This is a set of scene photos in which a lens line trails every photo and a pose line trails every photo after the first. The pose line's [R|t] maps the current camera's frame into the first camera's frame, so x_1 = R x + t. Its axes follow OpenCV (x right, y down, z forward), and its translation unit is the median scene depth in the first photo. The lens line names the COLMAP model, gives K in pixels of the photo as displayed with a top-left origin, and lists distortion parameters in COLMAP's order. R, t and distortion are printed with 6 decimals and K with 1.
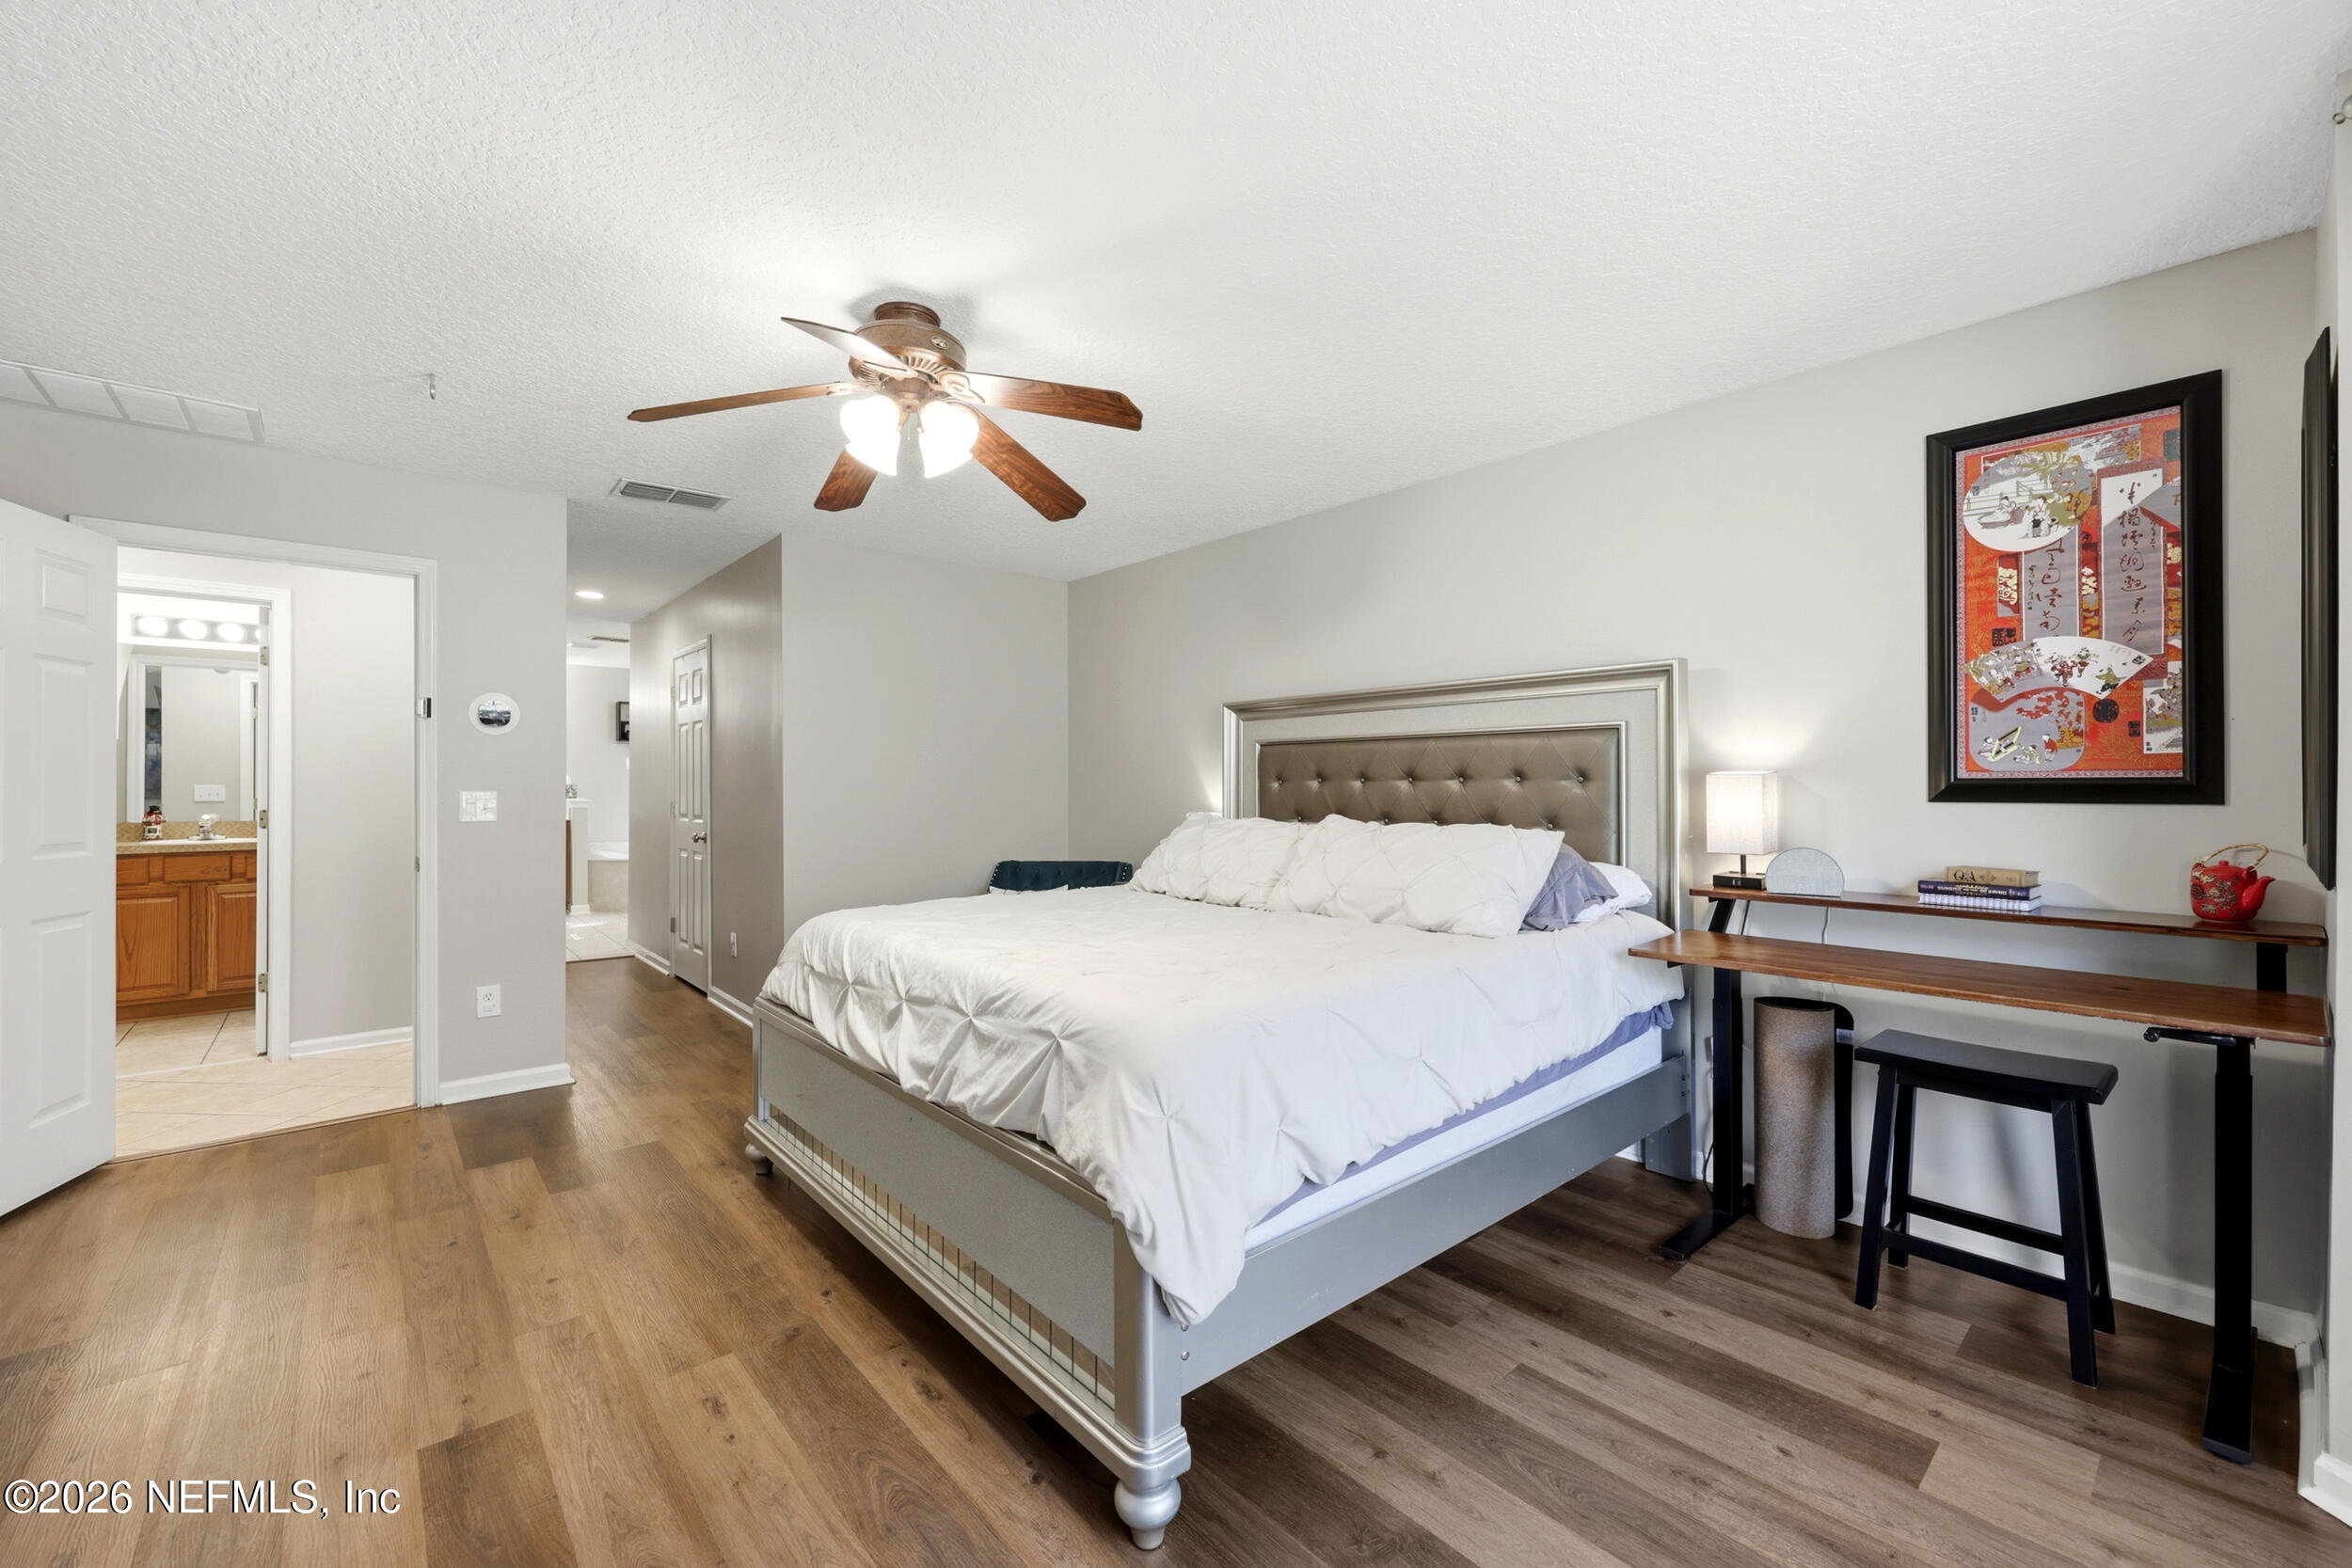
lens RADIAL K [[950.7, 0, 1180.5], [0, 950.7, 778.2], [0, 0, 1]] dist [-0.001641, -0.000233]
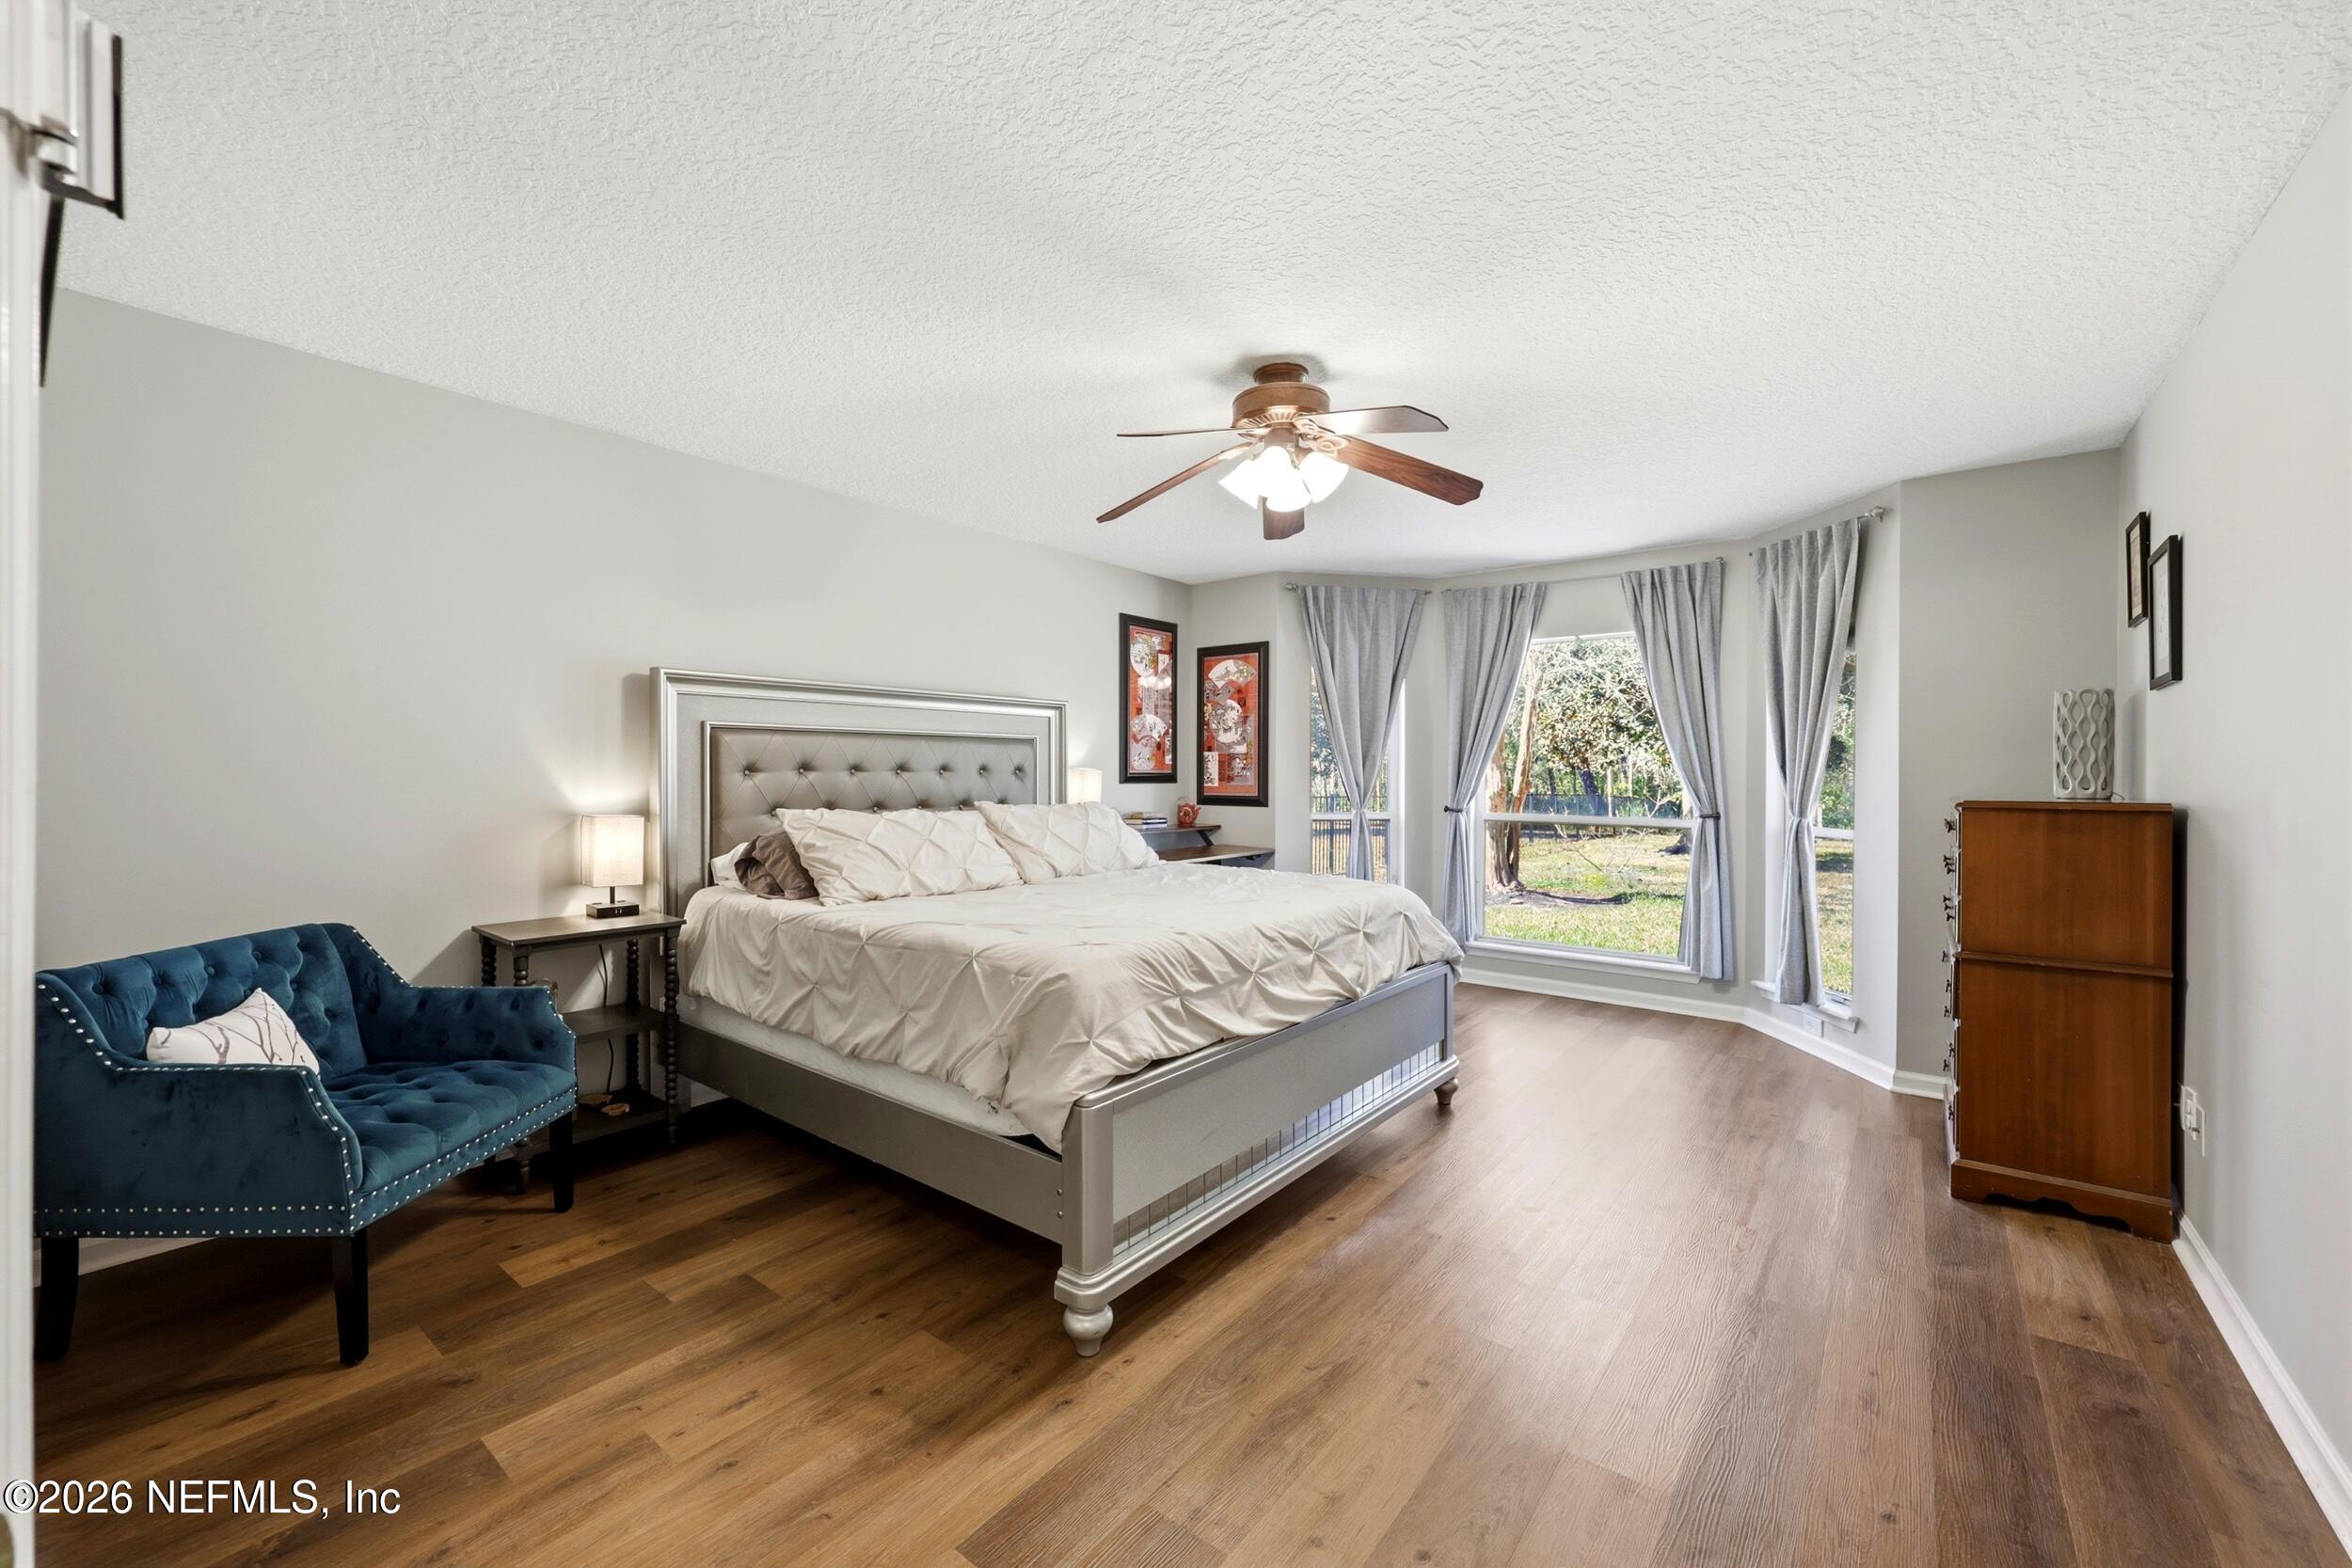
lens RADIAL K [[950.7, 0, 1180.5], [0, 950.7, 778.2], [0, 0, 1]] dist [-0.001641, -0.000233]
pose [[-0.199990, -0.003789, 0.979791, -1.401171], [-0.006492, 0.999976, 0.002542, 0.005646], [-0.979776, -0.005852, -0.200010, 1.351902]]
